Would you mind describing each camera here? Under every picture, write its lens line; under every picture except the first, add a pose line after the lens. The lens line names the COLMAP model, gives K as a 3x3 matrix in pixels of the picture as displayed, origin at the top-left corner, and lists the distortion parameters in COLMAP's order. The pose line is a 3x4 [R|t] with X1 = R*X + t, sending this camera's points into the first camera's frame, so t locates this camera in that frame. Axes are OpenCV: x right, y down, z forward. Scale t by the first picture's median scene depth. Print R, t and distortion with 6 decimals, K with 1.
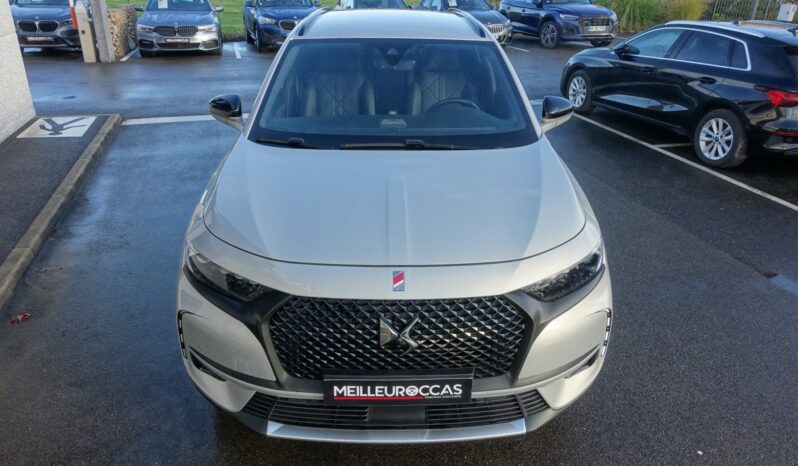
lens RADIAL K [[554.0, 0, 399.0], [0, 554.0, 233.0], [0, 0, 1]] dist [-0.009537, 0.000503]
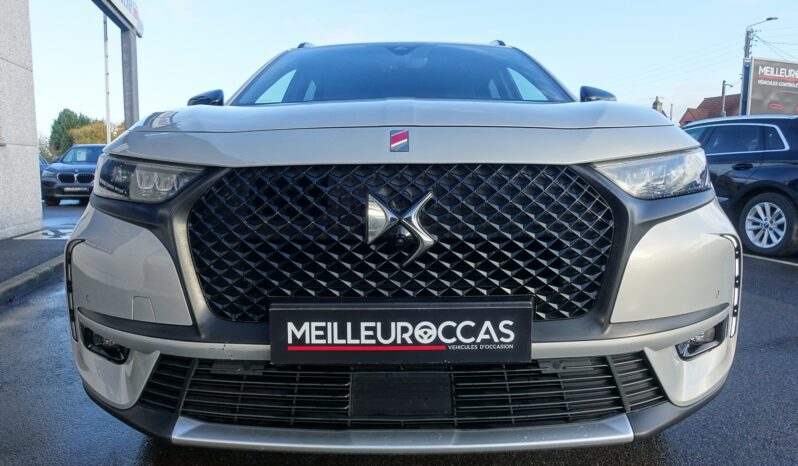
lens RADIAL K [[541.8, 0, 399.0], [0, 541.8, 233.0], [0, 0, 1]] dist [-0.003238, -0.002707]
pose [[0.999304, -0.014467, -0.034379, 0.017035], [0.003112, 0.950841, -0.309664, 0.358524], [0.037169, 0.309341, 0.950224, 0.442960]]
